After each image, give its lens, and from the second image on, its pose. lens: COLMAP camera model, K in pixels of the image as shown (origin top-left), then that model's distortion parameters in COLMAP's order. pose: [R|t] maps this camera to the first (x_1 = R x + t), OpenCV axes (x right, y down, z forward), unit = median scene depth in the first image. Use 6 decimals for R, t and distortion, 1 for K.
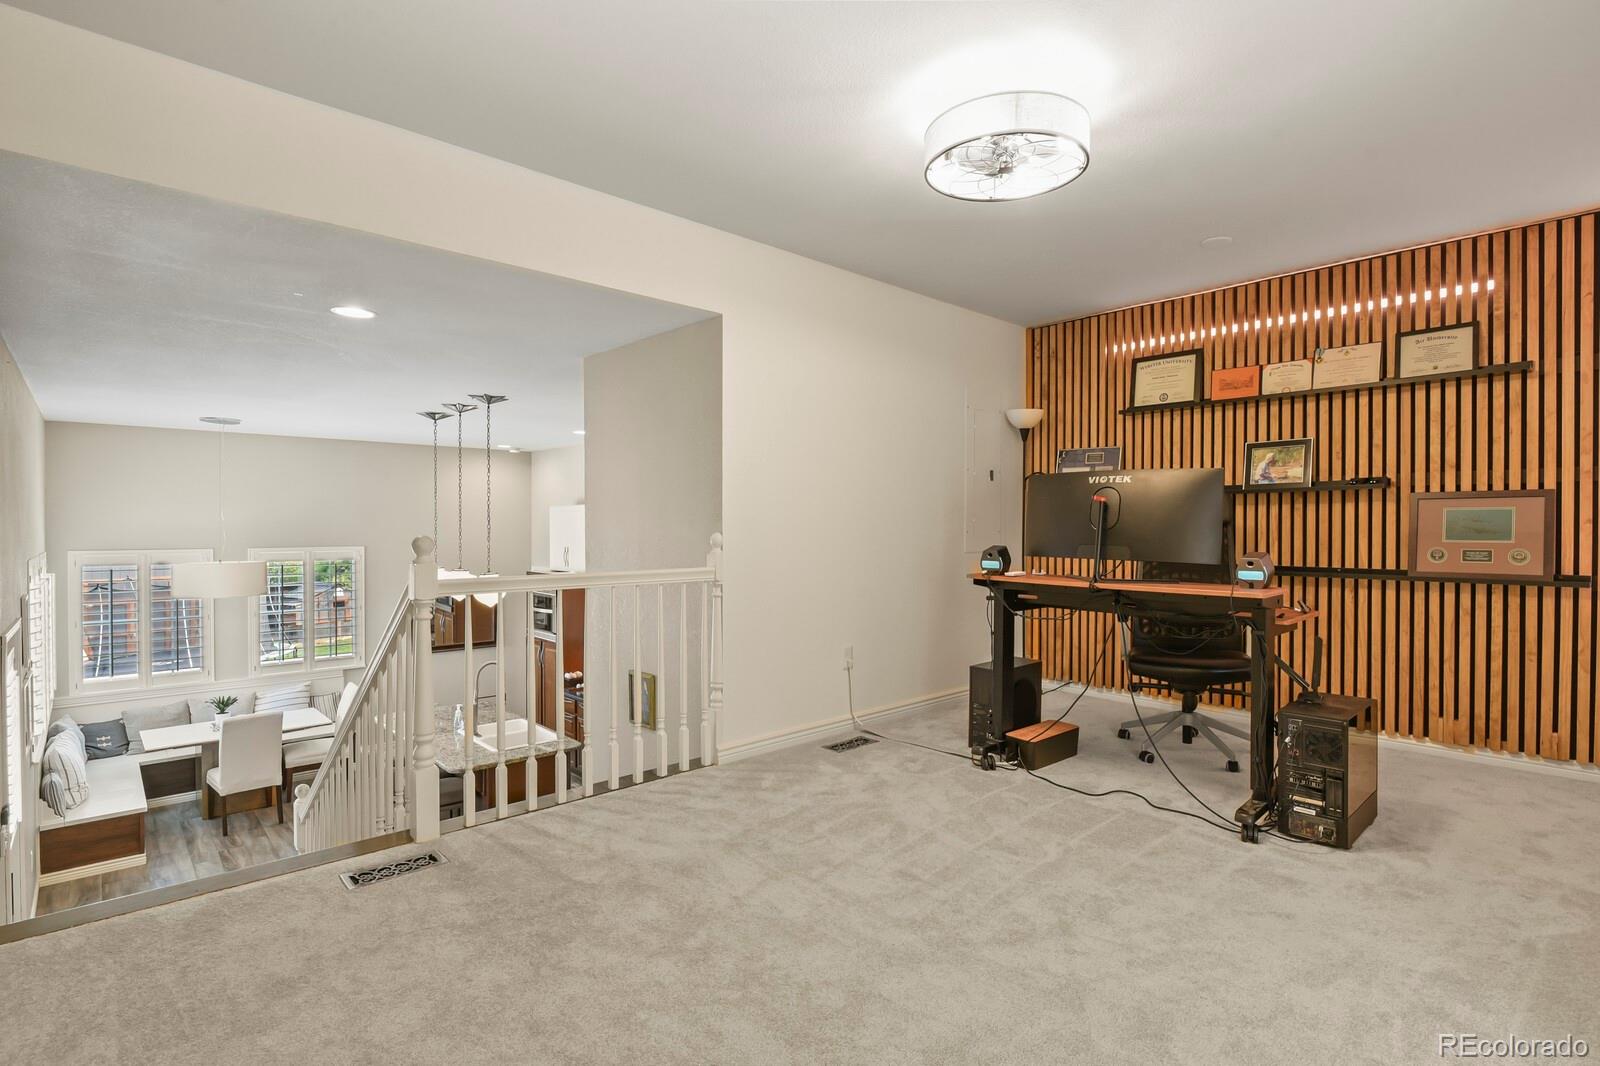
lens RADIAL K [[775.6, 0, 810.5], [0, 775.6, 534.9], [0, 0, 1]] dist [-0.004115, -0.005903]
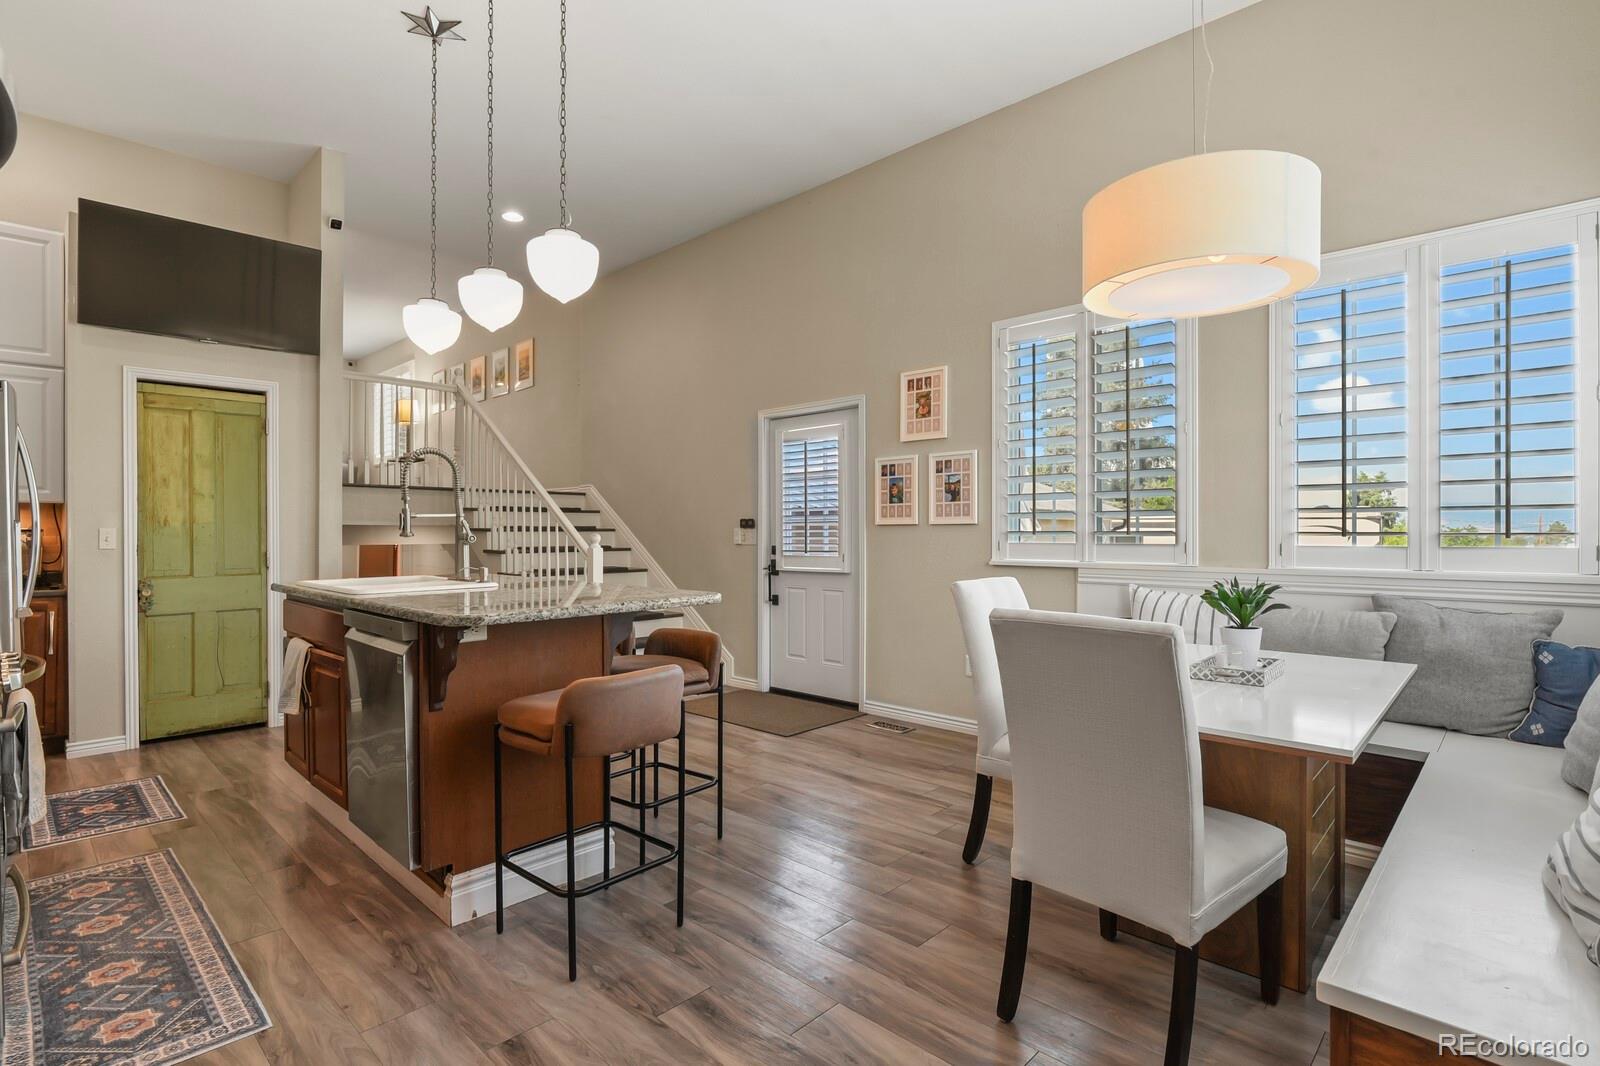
lens RADIAL K [[775.6, 0, 810.5], [0, 775.6, 534.9], [0, 0, 1]] dist [-0.004115, -0.005903]
pose [[-0.998115, -0.000537, -0.061377, -0.583481], [-0.001301, 0.999922, 0.012408, 0.197602], [0.061365, 0.012464, -0.998038, 1.412146]]
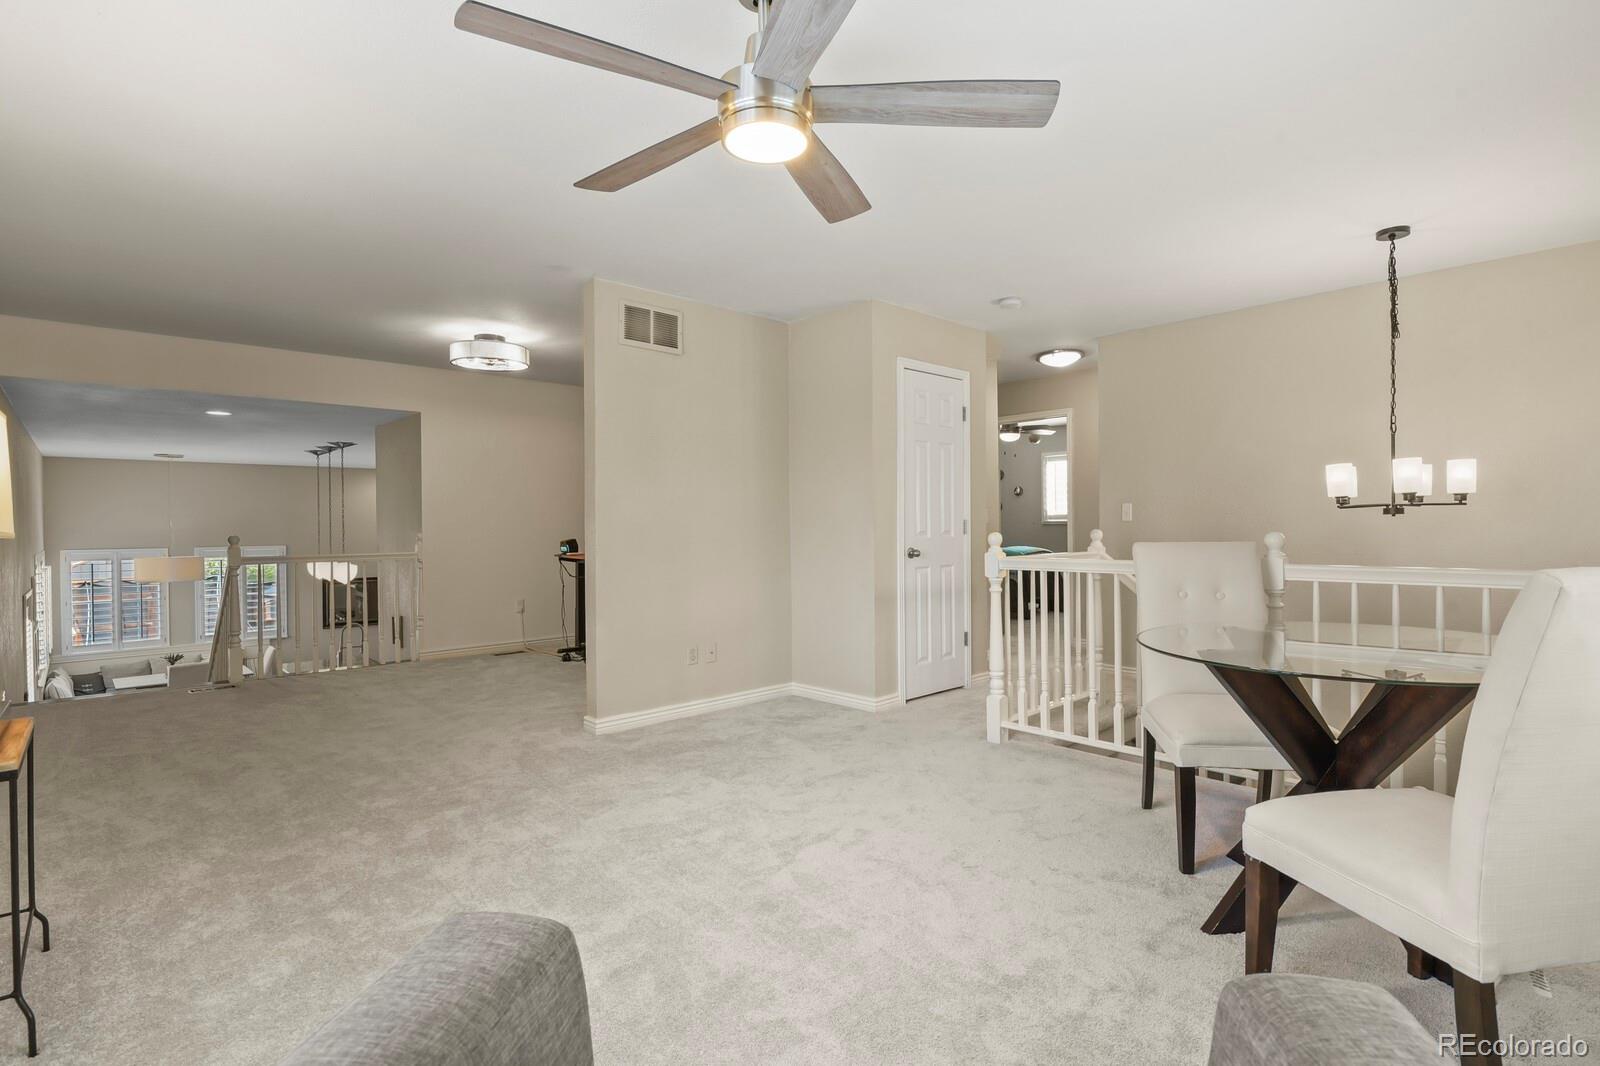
lens RADIAL K [[775.6, 0, 810.5], [0, 775.6, 534.9], [0, 0, 1]] dist [-0.004115, -0.005903]
pose [[0.999936, -0.008044, 0.007918, 0.394872], [0.008028, 0.999966, 0.002034, 0.002964], [-0.007934, -0.001970, 0.999967, -0.416038]]
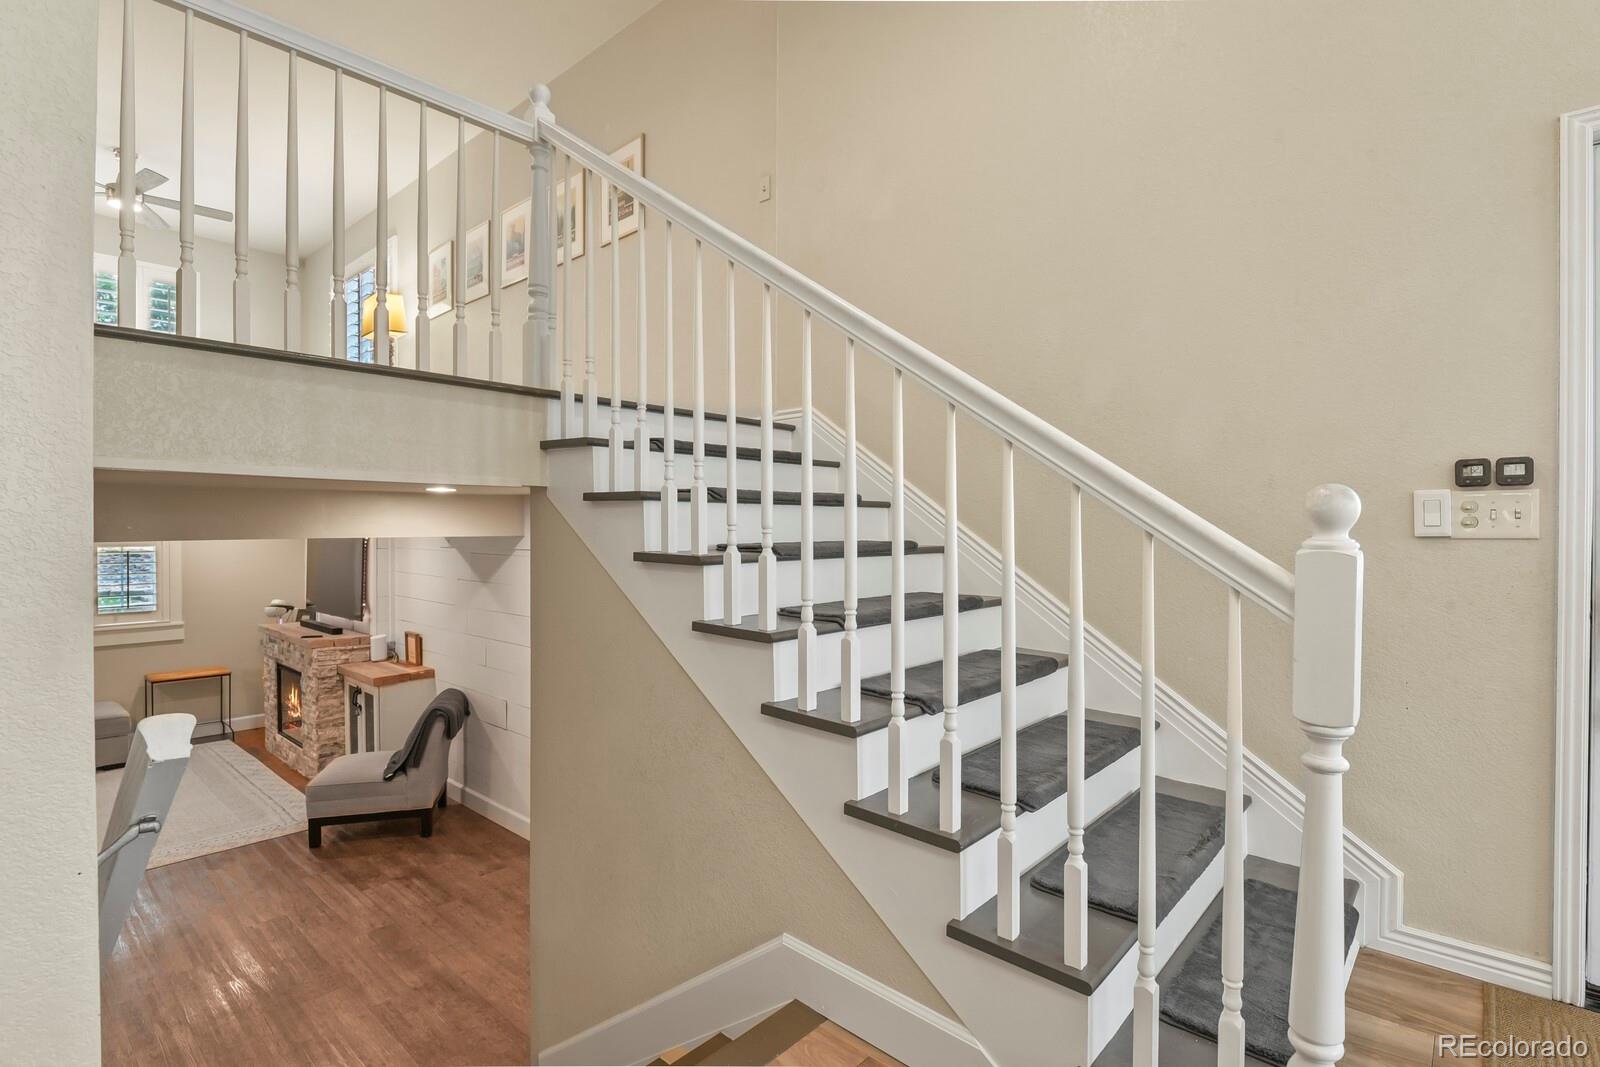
lens RADIAL K [[761.4, 0, 800.0], [0, 761.4, 533.5], [0, 0, 1]] dist [-0.012288, -0.000532]
pose [[-0.995417, -0.001247, -0.095617, -0.290668], [-0.002880, 0.999852, 0.016945, 0.213728], [0.095582, 0.017143, -0.995274, 0.792172]]
